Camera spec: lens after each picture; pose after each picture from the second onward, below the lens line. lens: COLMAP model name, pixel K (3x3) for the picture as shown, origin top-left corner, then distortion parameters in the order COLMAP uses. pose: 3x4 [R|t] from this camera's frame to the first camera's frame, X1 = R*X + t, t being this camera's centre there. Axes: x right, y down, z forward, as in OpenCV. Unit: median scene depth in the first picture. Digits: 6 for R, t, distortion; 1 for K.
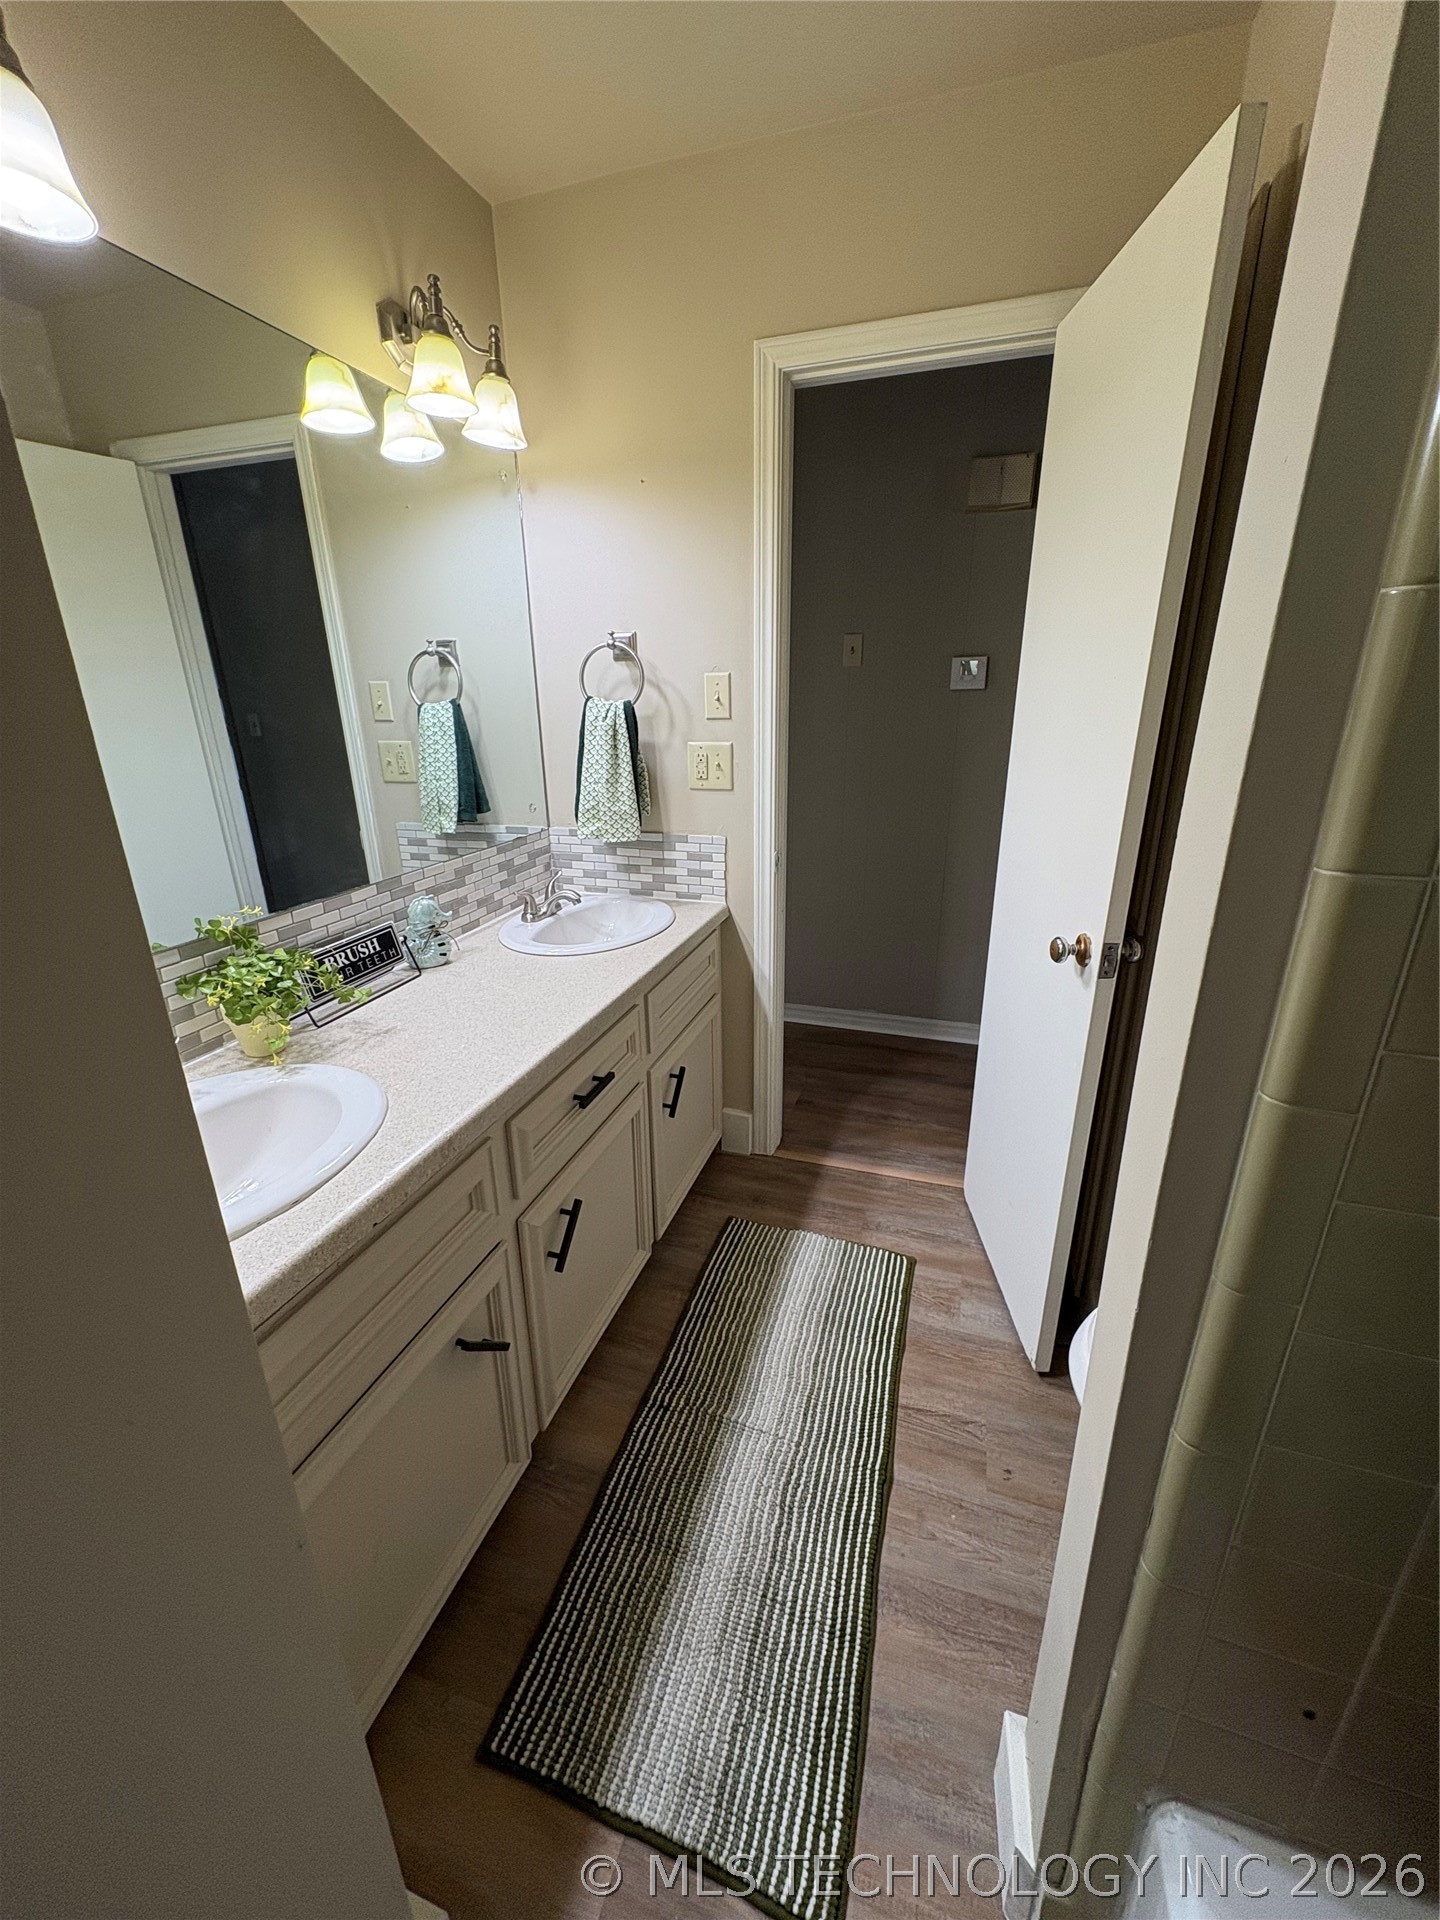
lens RADIAL K [[768.1, 0, 717.2], [0, 768.1, 958.4], [0, 0, 1]] dist [-0.000097, -0.000323]
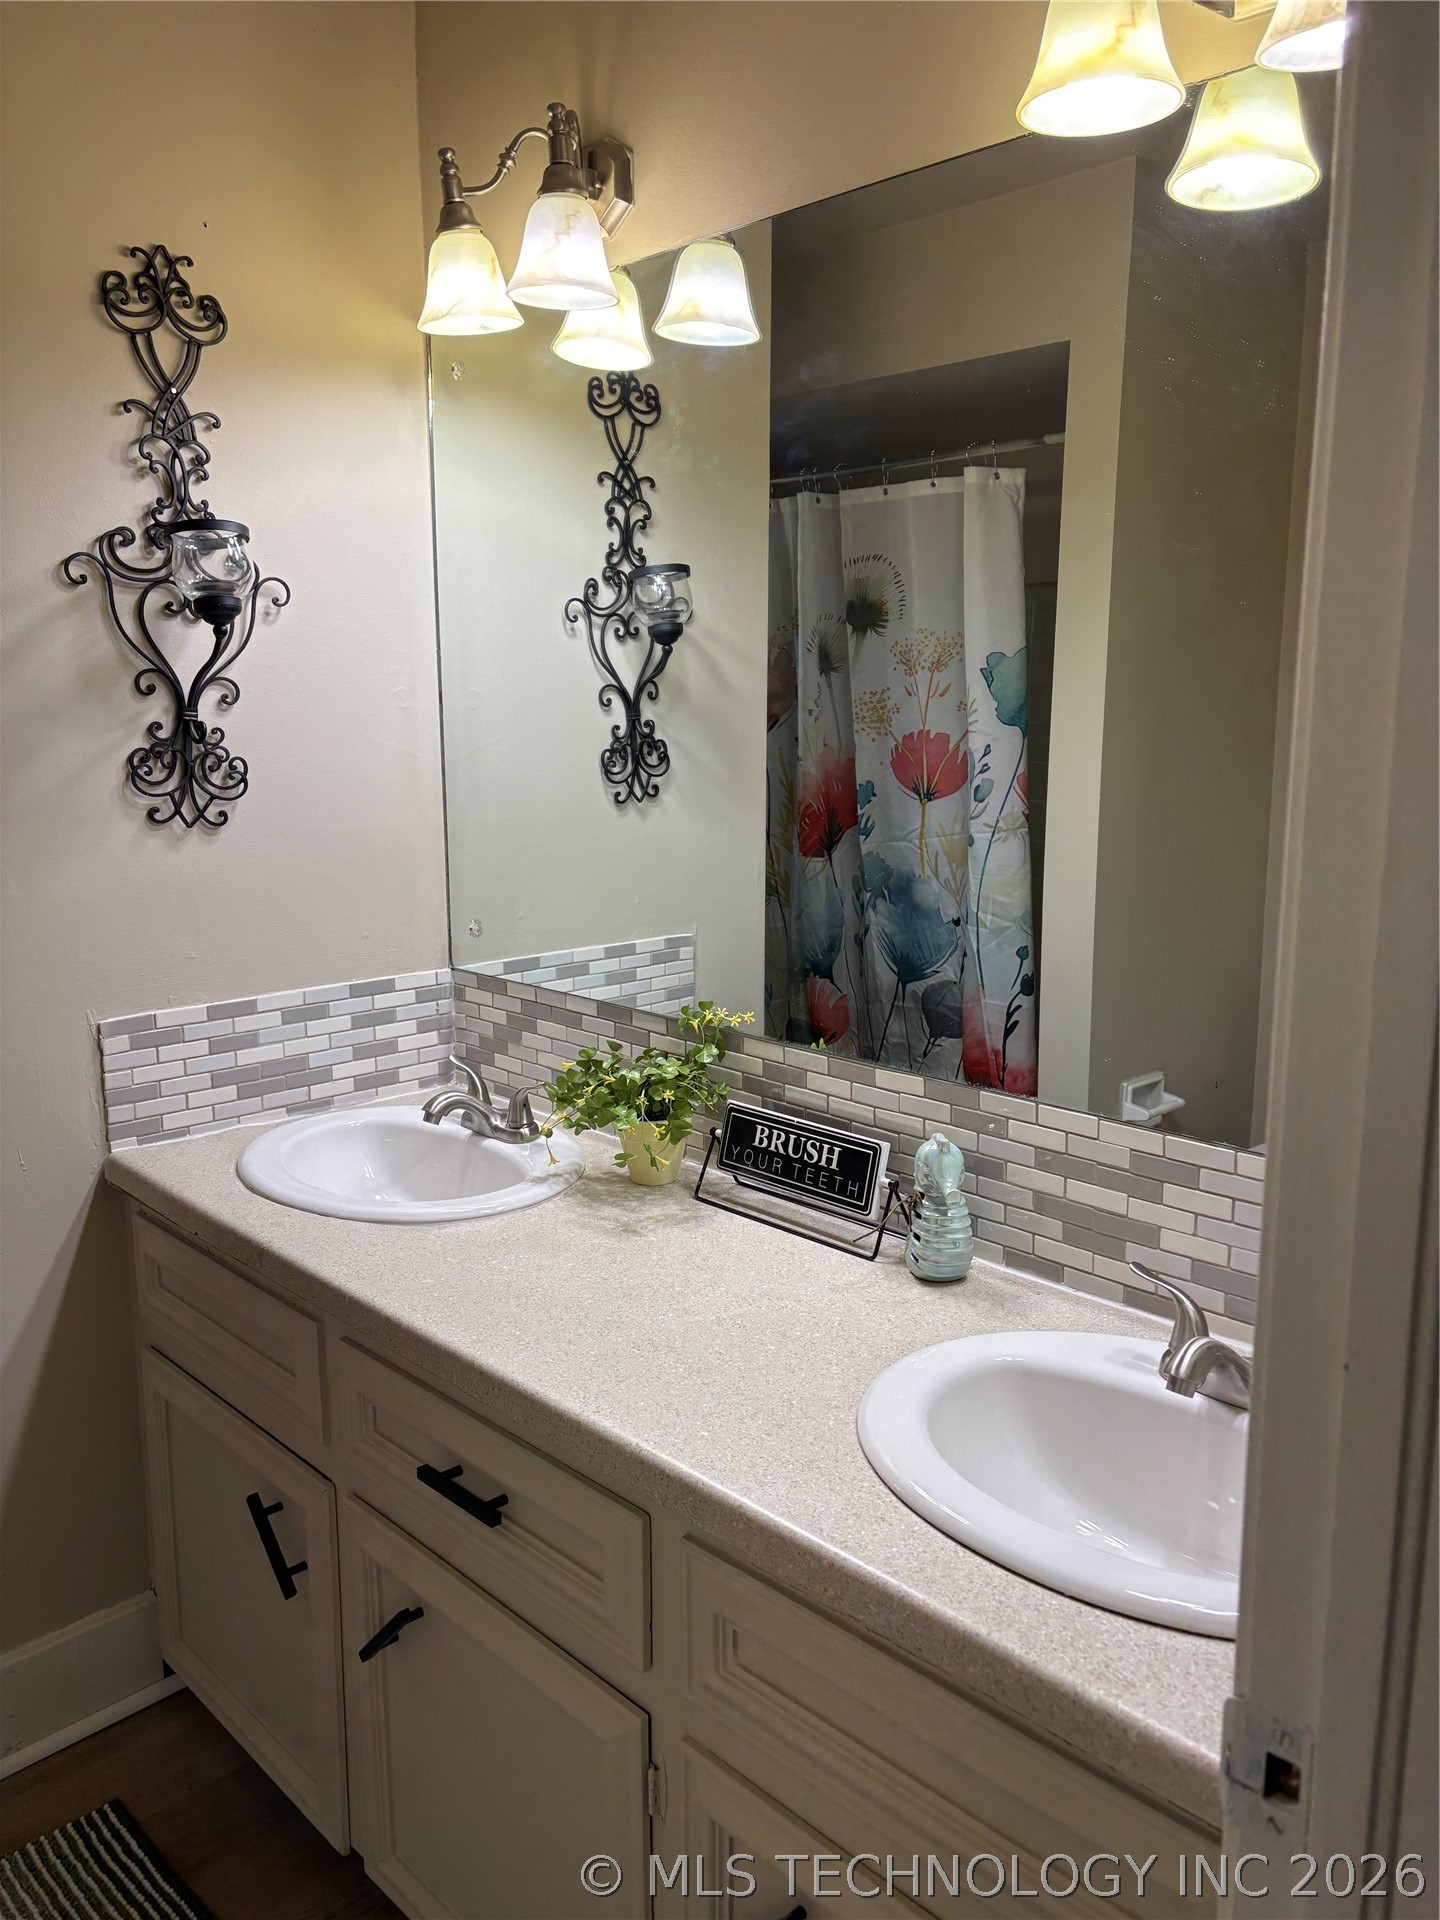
lens RADIAL K [[1444.6, 0, 722.0], [0, 1444.6, 962.7], [0, 0, 1]] dist [-0.008879, -0.001055]
pose [[-0.464532, 0.183708, -0.866292, 0.517604], [-0.276391, 0.899301, 0.338917, -0.510259], [0.841319, 0.396873, -0.366979, 1.324338]]
